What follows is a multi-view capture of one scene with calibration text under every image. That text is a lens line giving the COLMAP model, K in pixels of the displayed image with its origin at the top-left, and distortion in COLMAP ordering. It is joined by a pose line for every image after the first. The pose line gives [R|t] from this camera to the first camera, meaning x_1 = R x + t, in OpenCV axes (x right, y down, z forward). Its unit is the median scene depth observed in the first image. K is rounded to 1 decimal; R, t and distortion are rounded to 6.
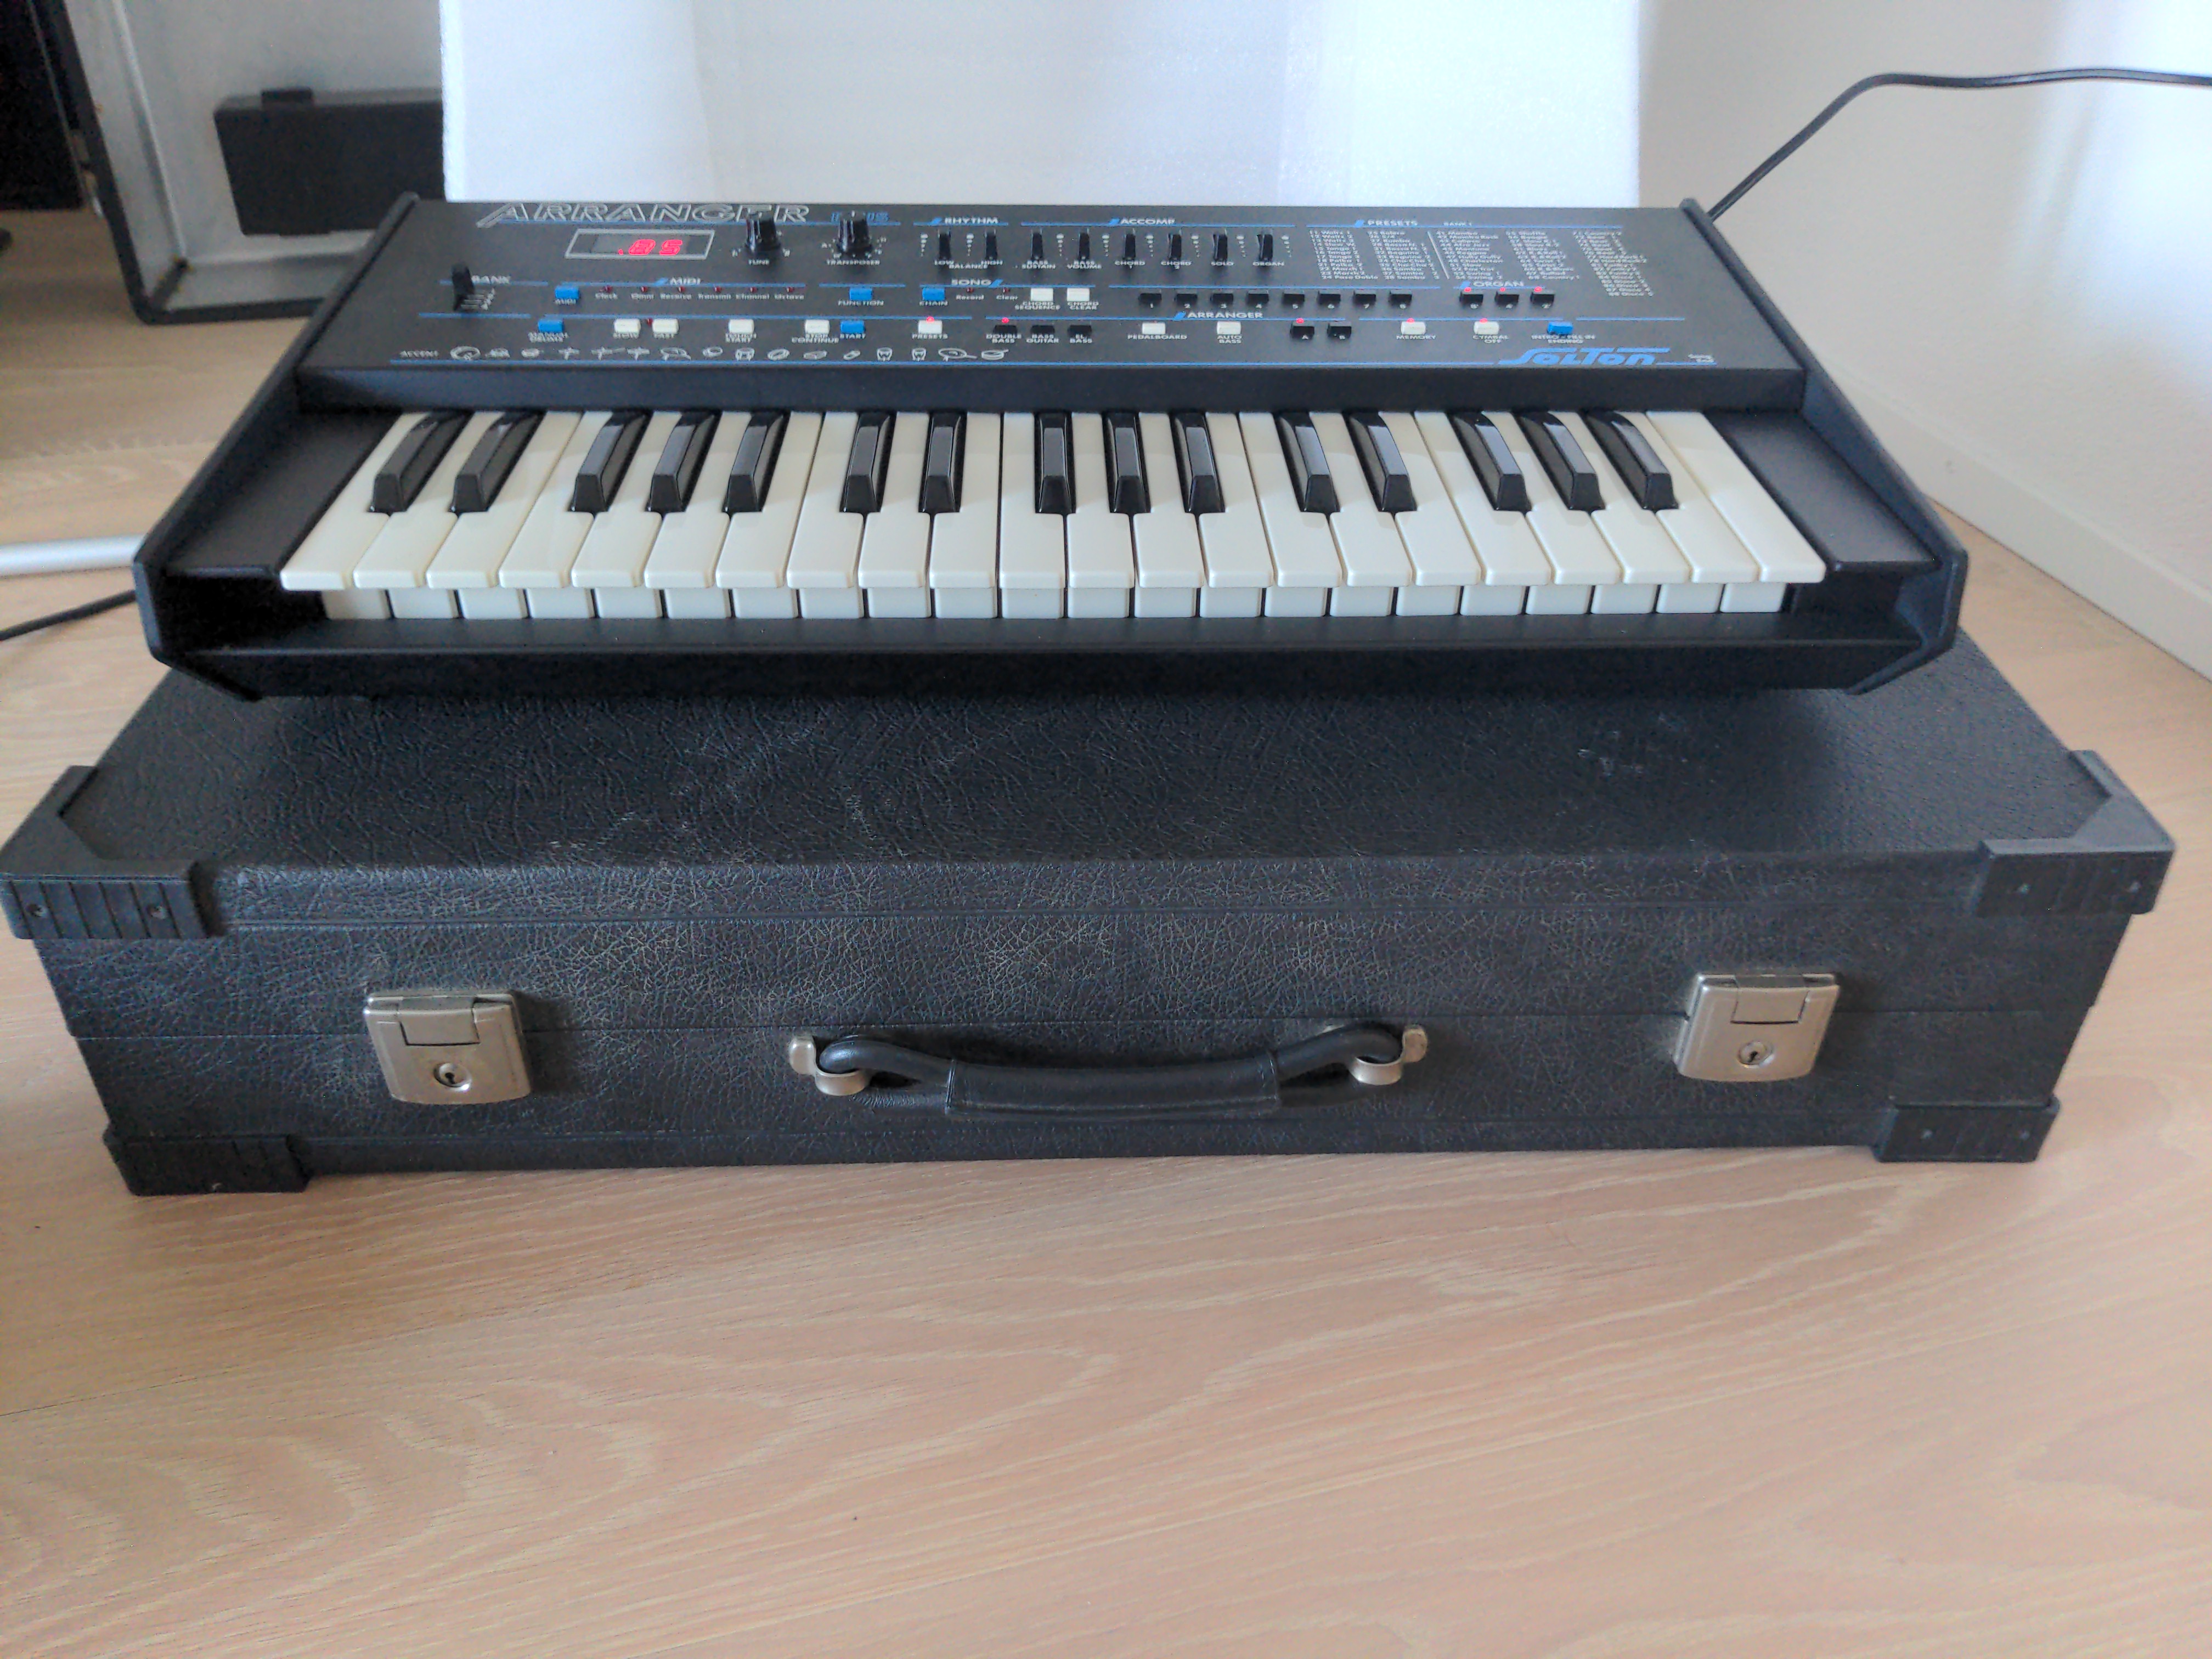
lens RADIAL K [[1778.1, 0, 1106.0], [0, 1778.1, 829.5], [0, 0, 1]] dist [0.026817, -0.081725]
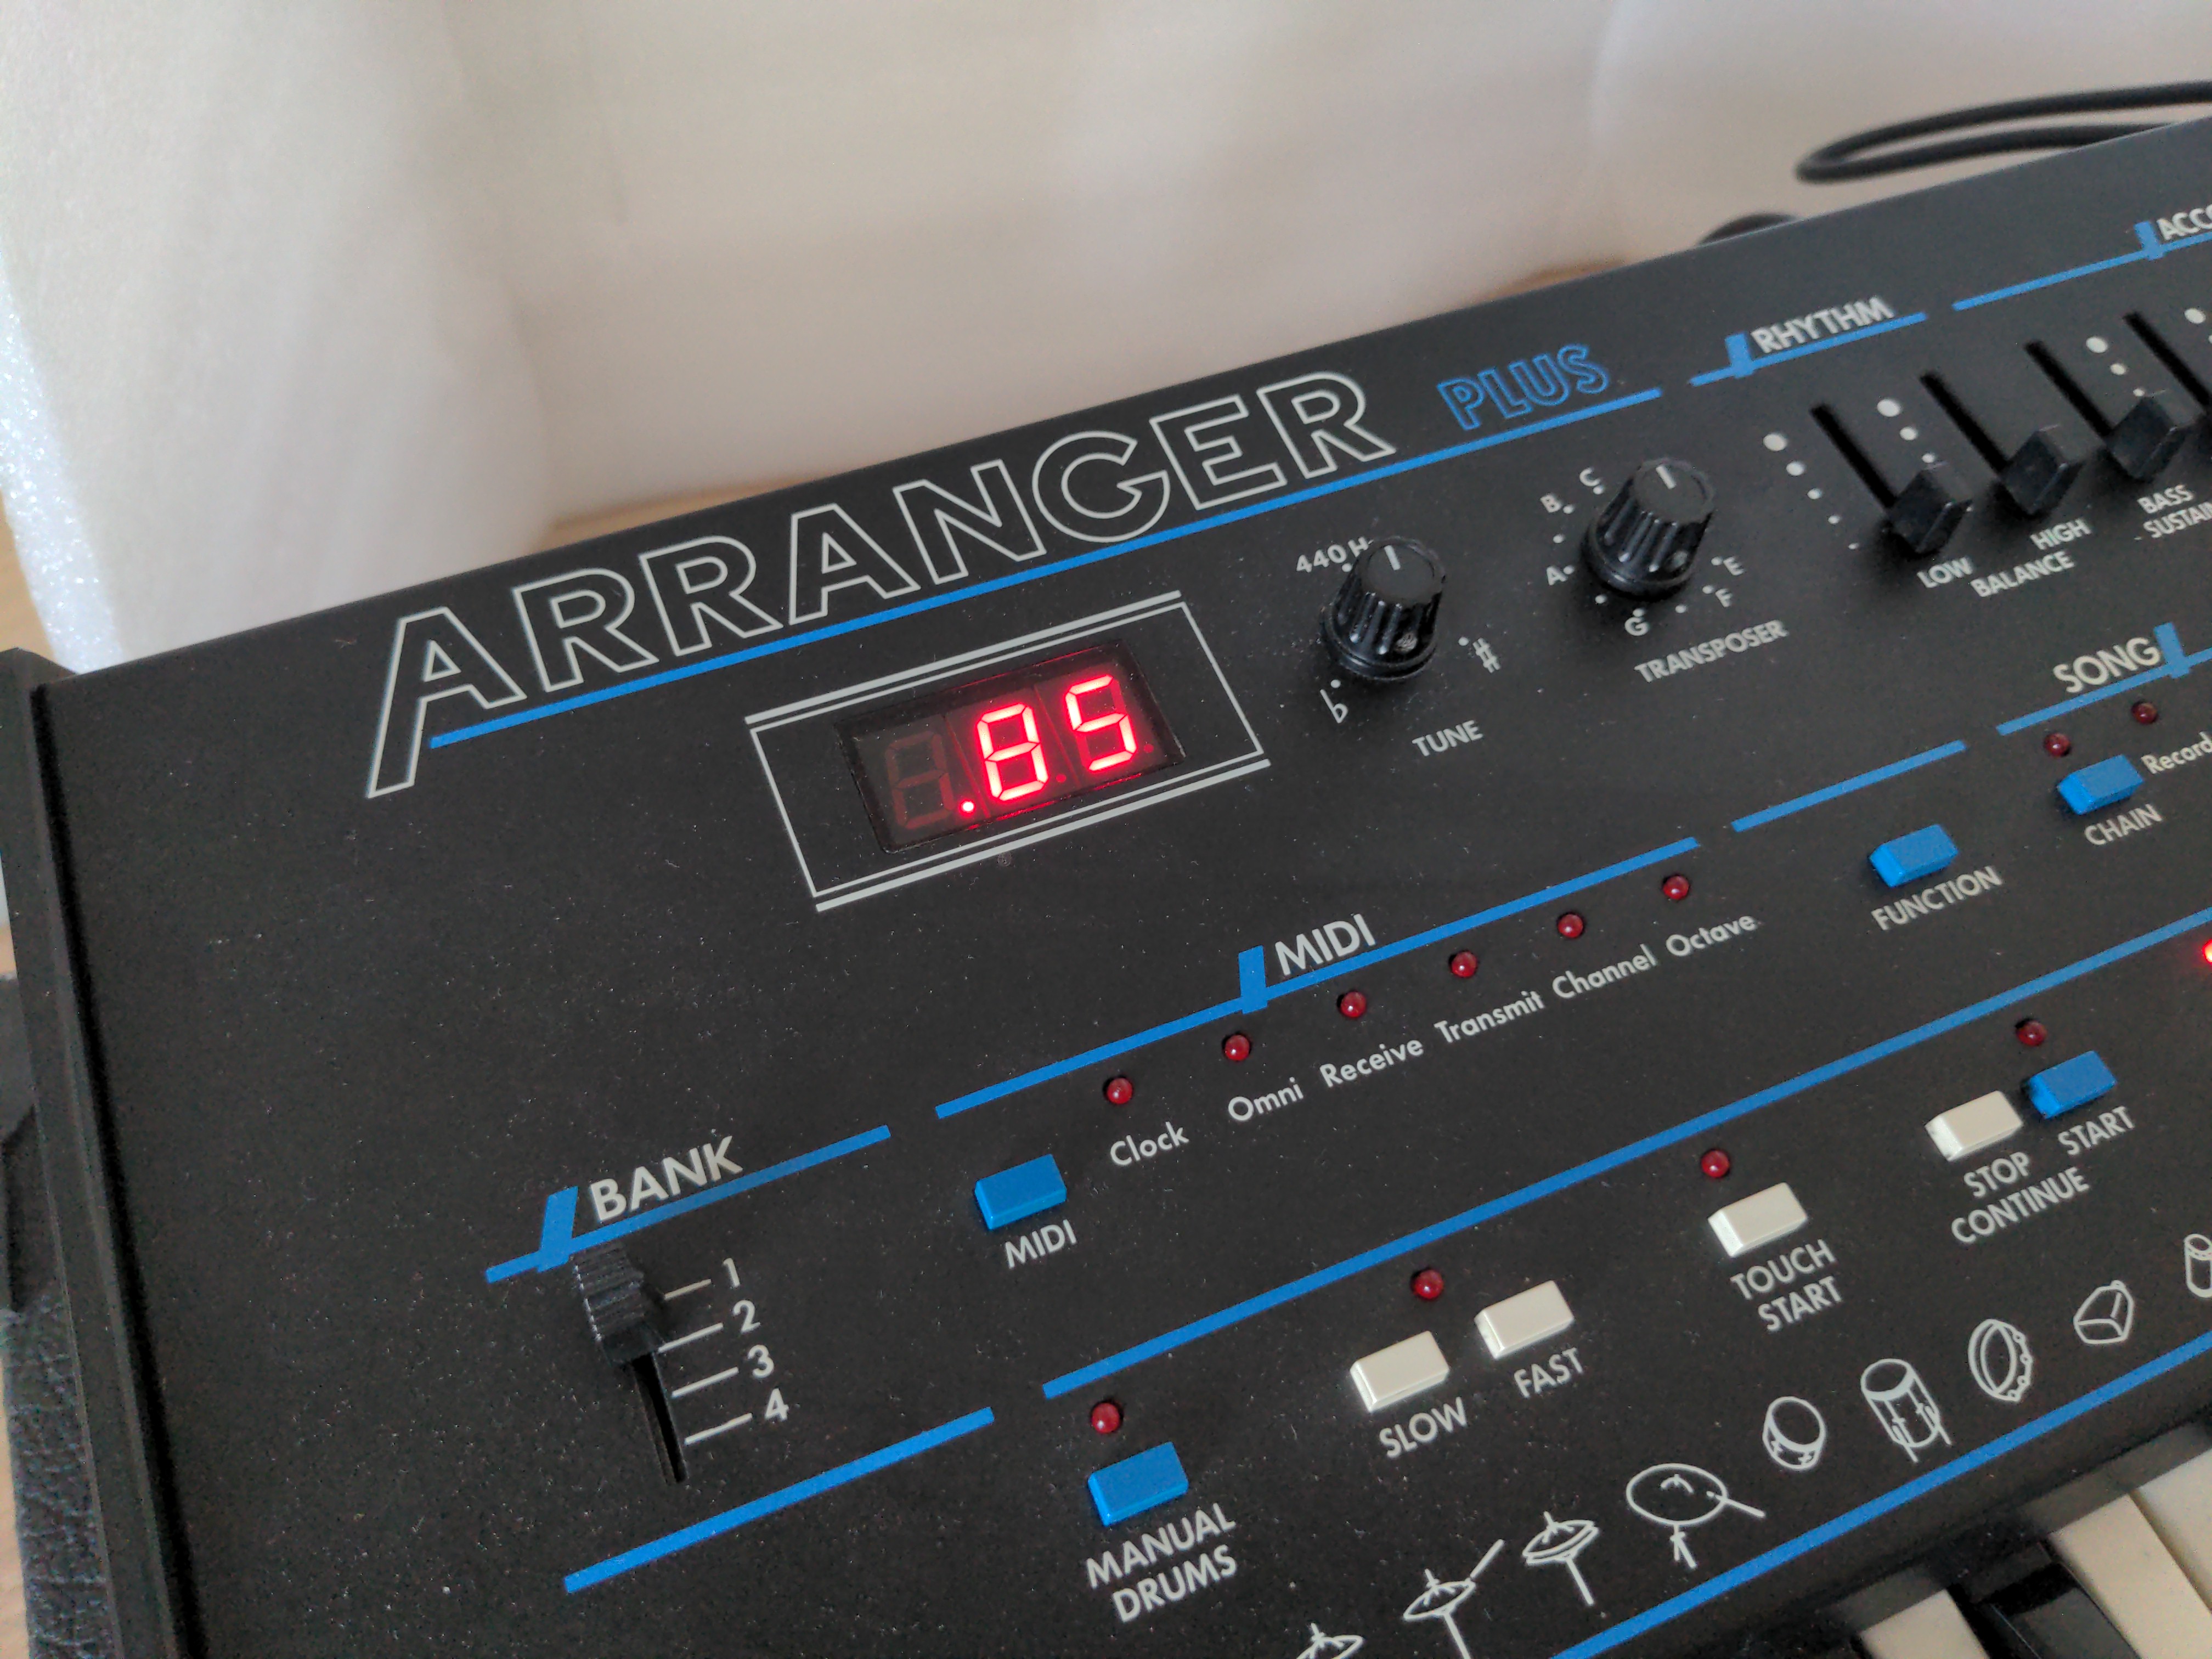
lens RADIAL K [[1778.1, 0, 1106.0], [0, 1778.1, 829.5], [0, 0, 1]] dist [0.026817, -0.081725]
pose [[0.934332, -0.285151, 0.213804, -0.347987], [0.189938, 0.905992, 0.378288, -0.470541], [-0.301574, -0.312837, 0.900659, 0.814082]]
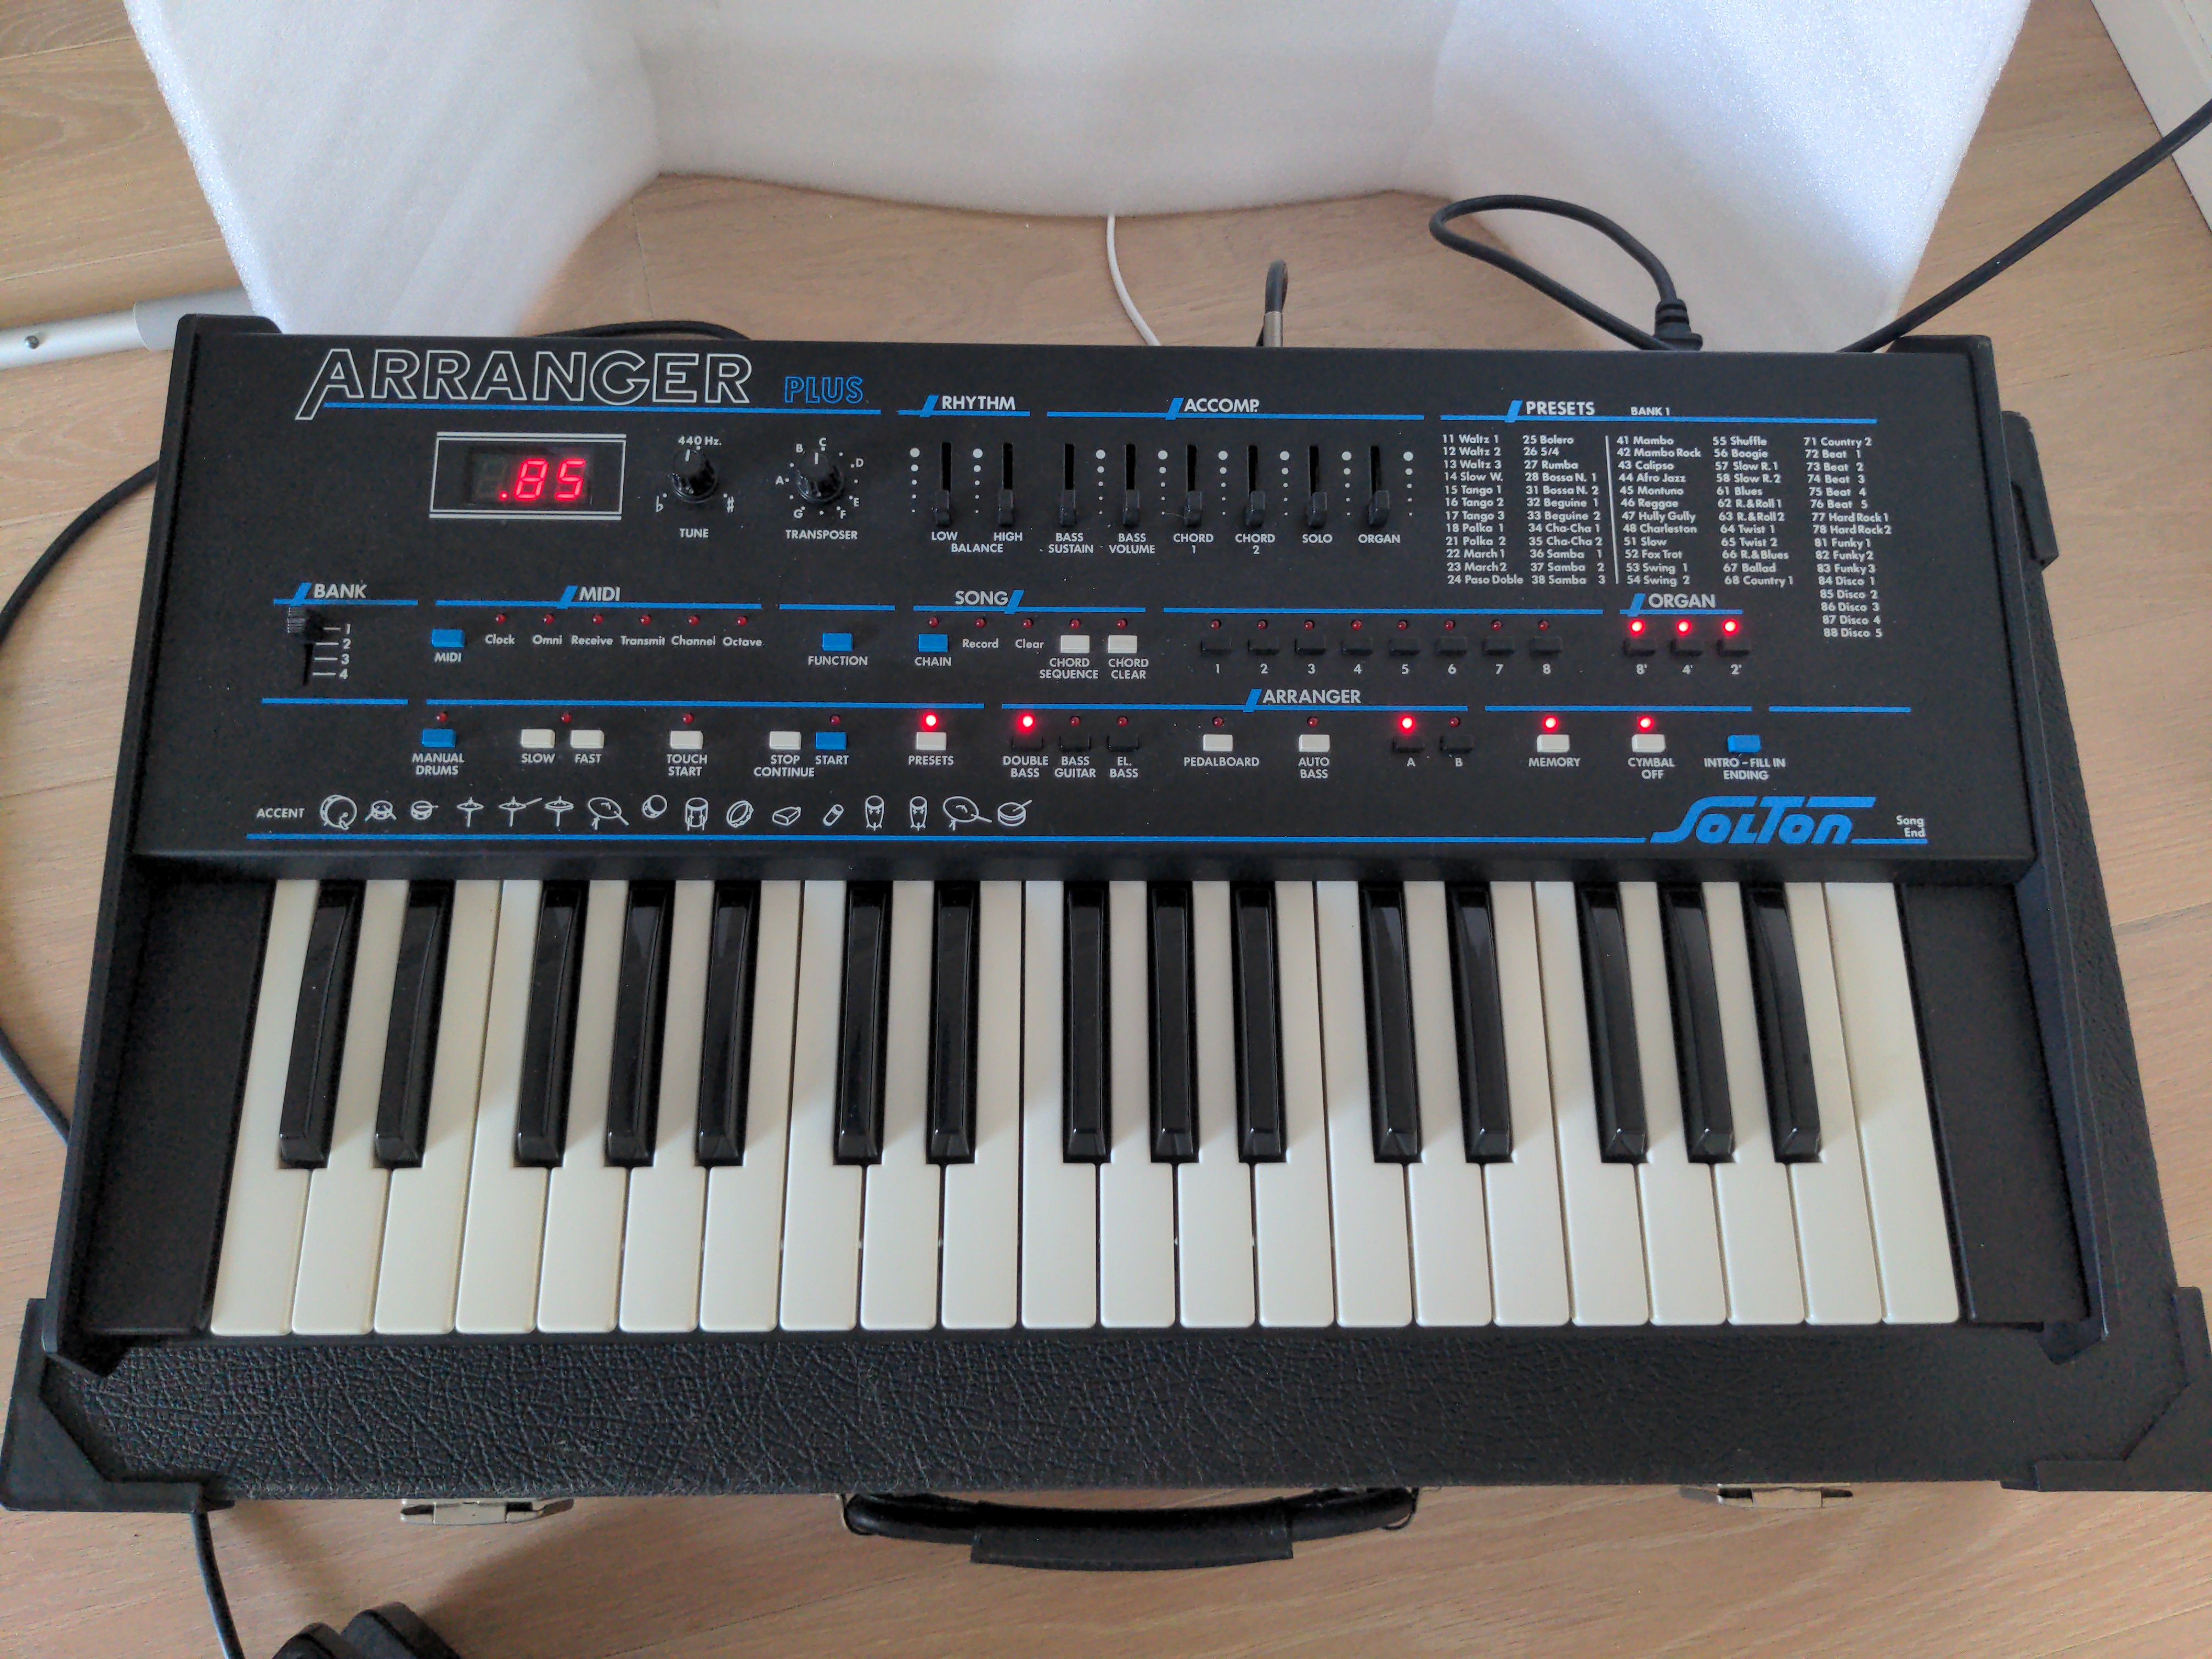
lens RADIAL K [[1794.5, 0, 1106.0], [0, 1794.5, 829.5], [0, 0, 1]] dist [0.090289, -0.255215]
pose [[0.999525, 0.030379, 0.005276, -0.025711], [-0.027707, 0.809851, 0.585980, -0.728193], [0.013529, -0.585848, 0.810308, 0.351401]]
